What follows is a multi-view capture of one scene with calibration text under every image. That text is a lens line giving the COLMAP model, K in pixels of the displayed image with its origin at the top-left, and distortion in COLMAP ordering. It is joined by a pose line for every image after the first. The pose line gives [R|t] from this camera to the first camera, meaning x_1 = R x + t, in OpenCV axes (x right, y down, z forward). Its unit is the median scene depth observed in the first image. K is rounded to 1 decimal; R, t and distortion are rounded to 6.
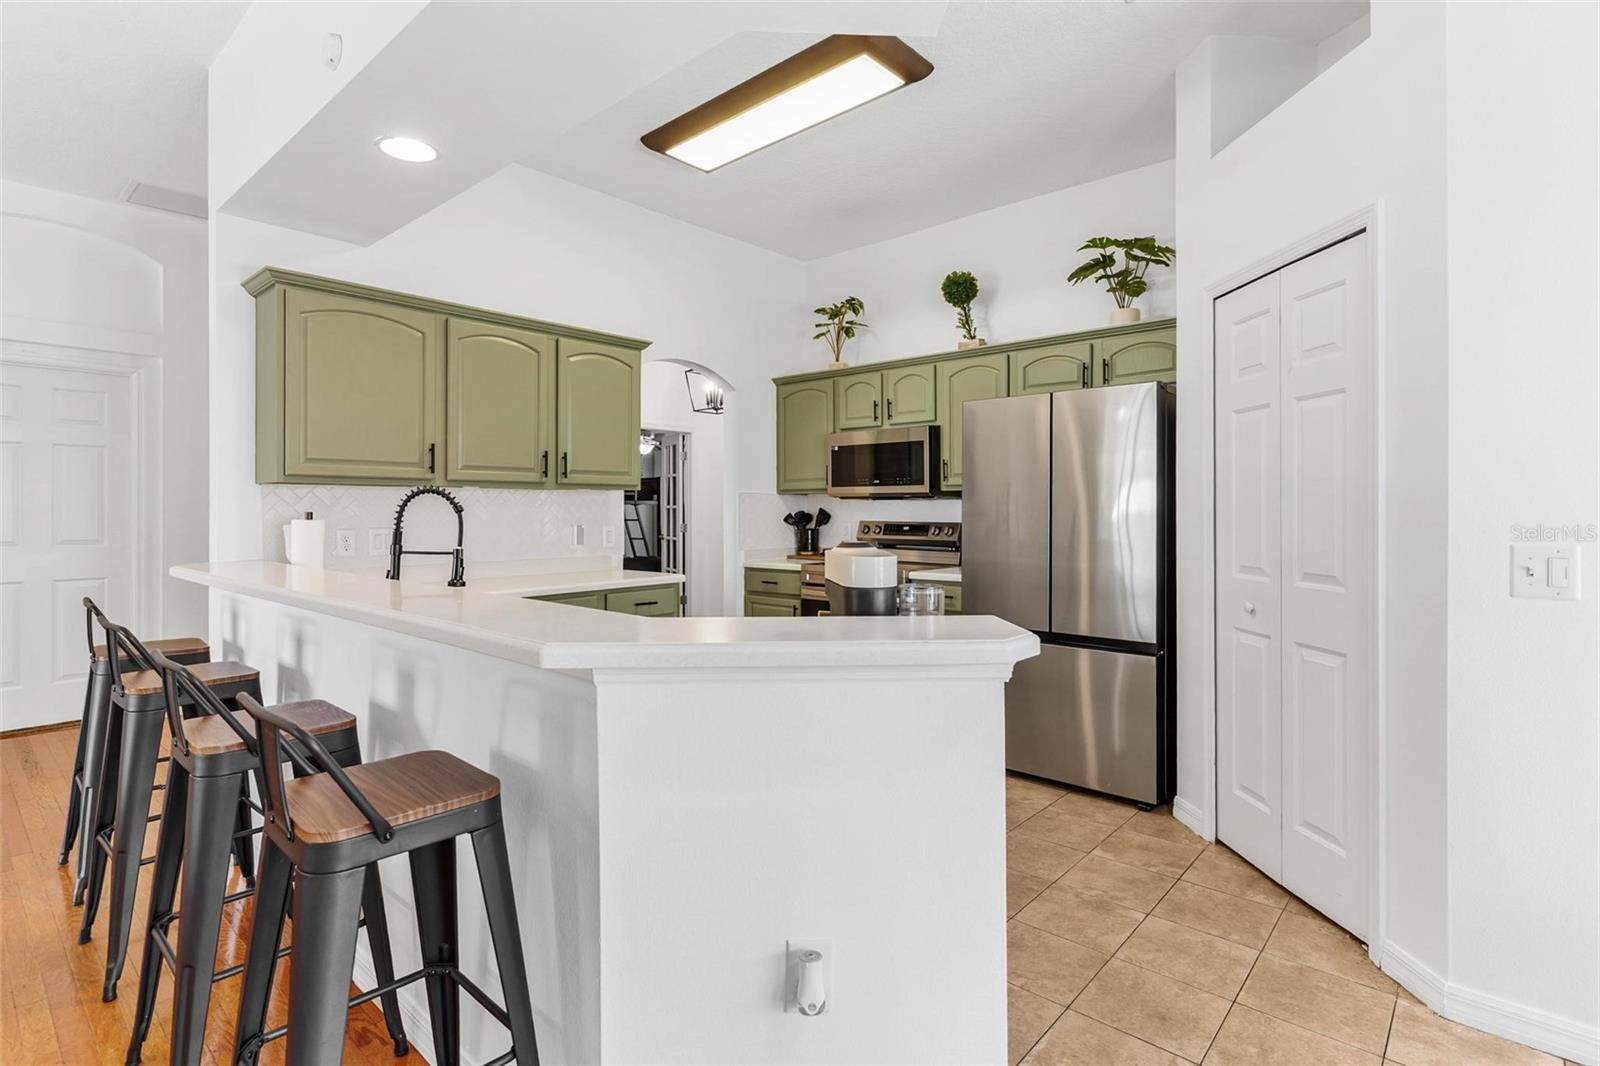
lens RADIAL K [[783.5, 0, 789.8], [0, 783.5, 506.8], [0, 0, 1]] dist [0.003999, -0.000947]
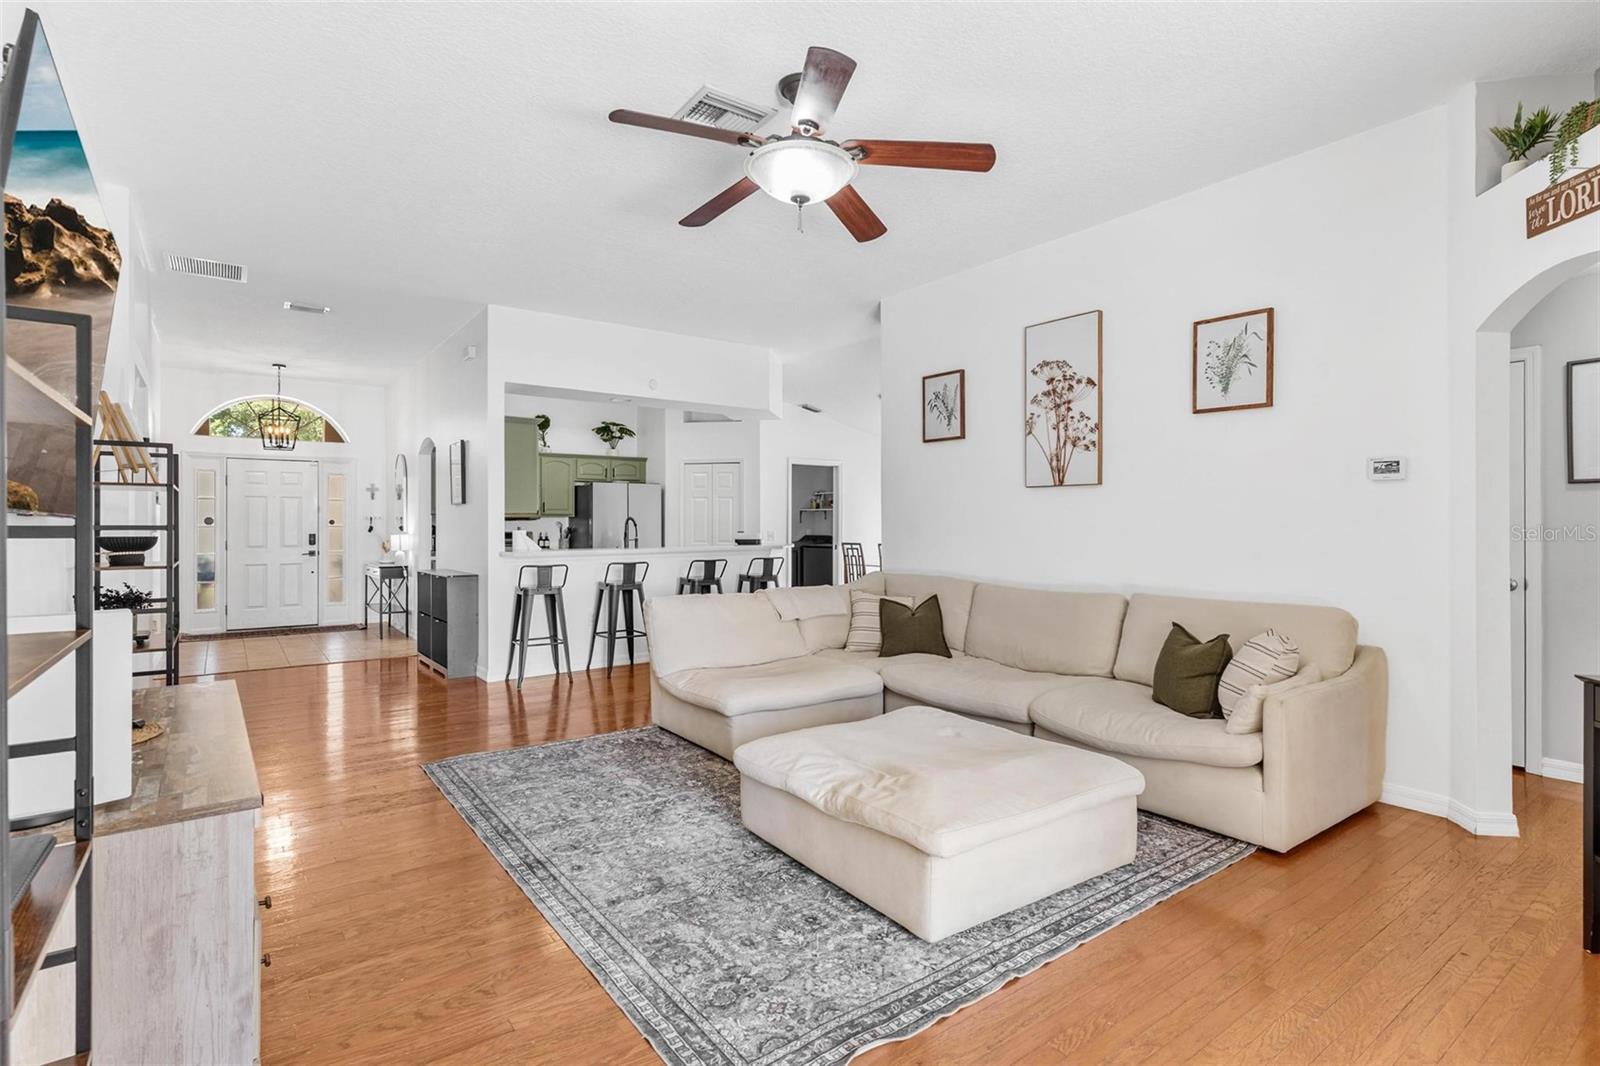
lens RADIAL K [[783.5, 0, 800.8], [0, 783.5, 527.6], [0, 0, 1]] dist [0.003999, -0.000947]
pose [[0.198636, -0.006324, 0.980053, -1.683640], [-0.000533, 0.999978, 0.006561, -0.004763], [-0.980073, -0.001826, 0.198628, -0.117526]]
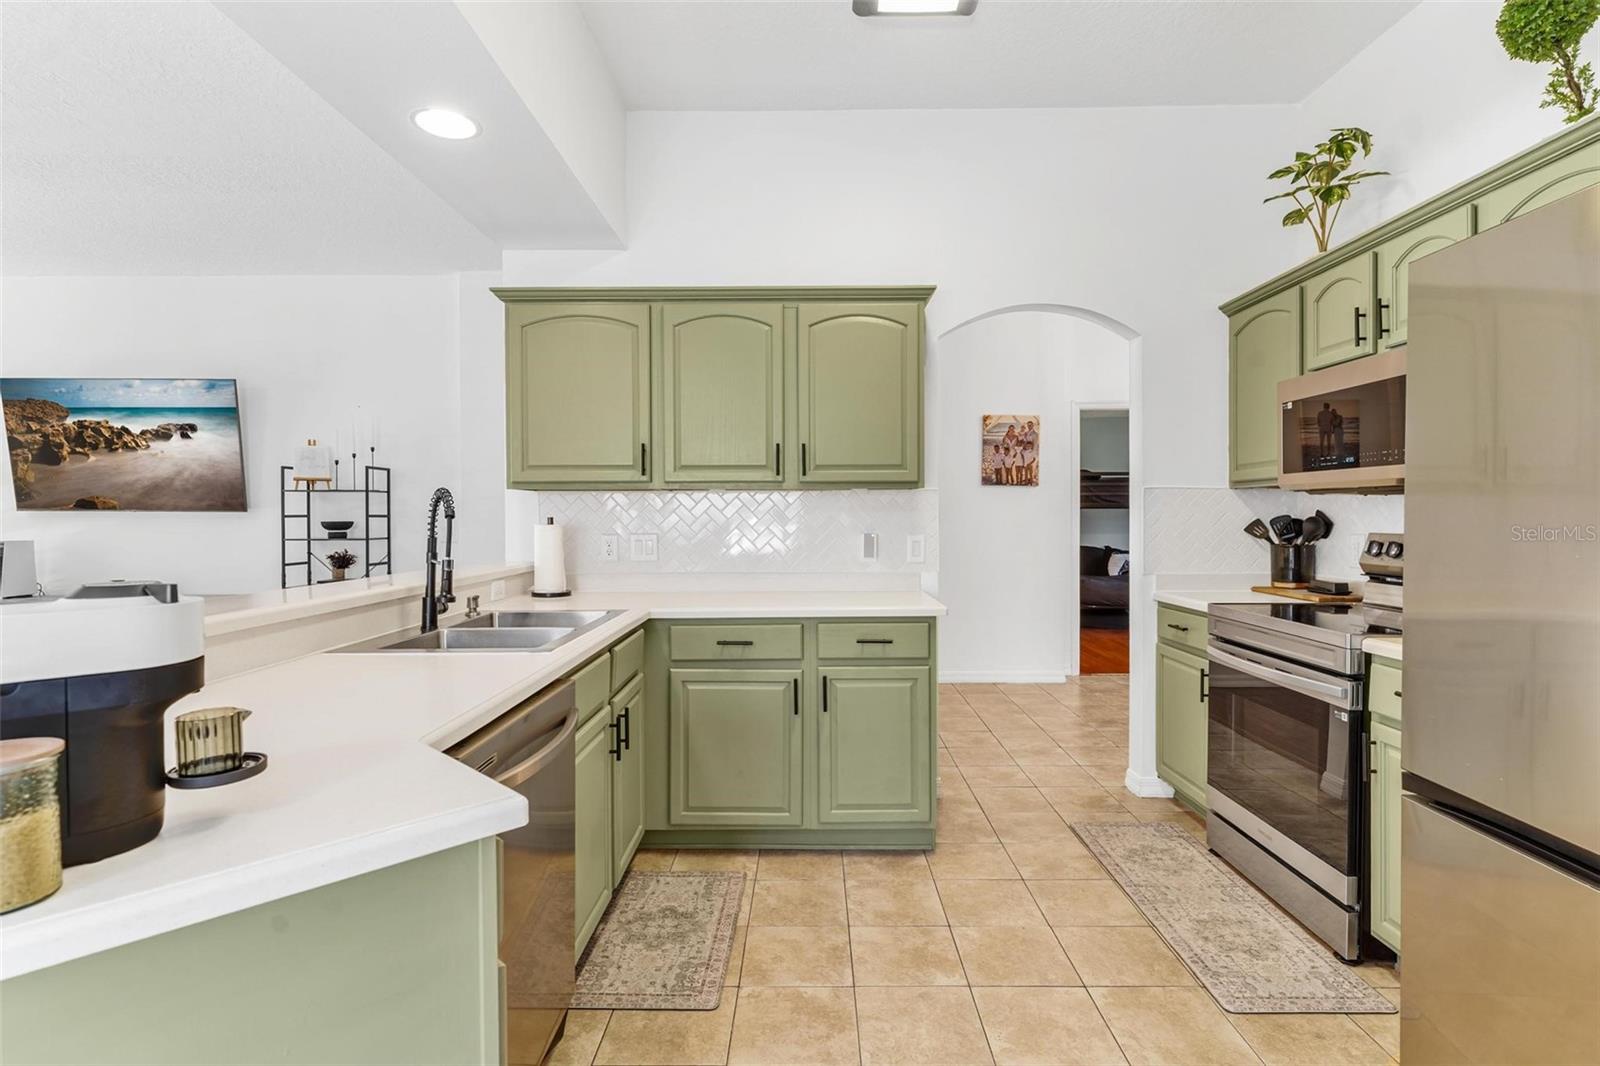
lens RADIAL K [[783.5, 0, 806.2], [0, 783.5, 522.6], [0, 0, 1]] dist [0.003999, -0.000947]
pose [[0.665982, 0.004975, -0.745951, 0.260467], [0.005420, 0.999919, 0.011508, 0.002449], [0.745948, -0.011707, 0.665901, 0.369443]]
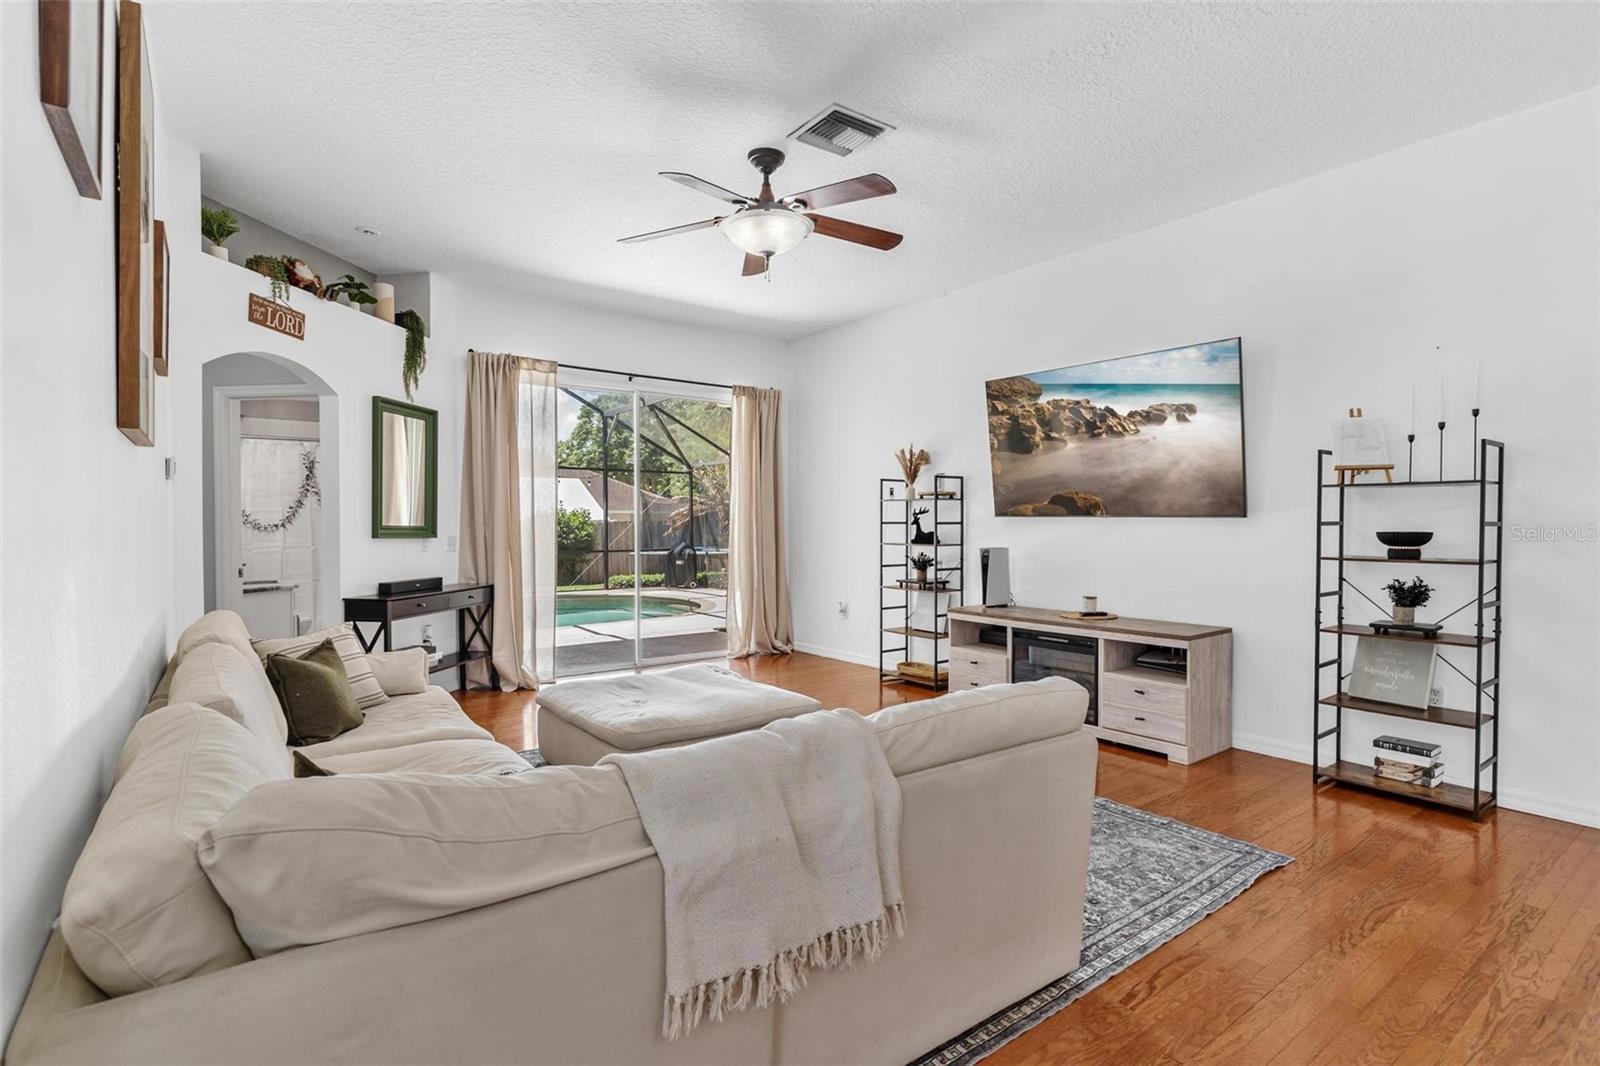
lens RADIAL K [[783.5, 0, 810.8], [0, 783.5, 539.9], [0, 0, 1]] dist [0.003999, -0.000947]
pose [[-0.195321, 0.022686, -0.980477, -0.243470], [0.005251, 0.999742, 0.022086, -0.001865], [0.980725, -0.000835, -0.195390, 0.217912]]
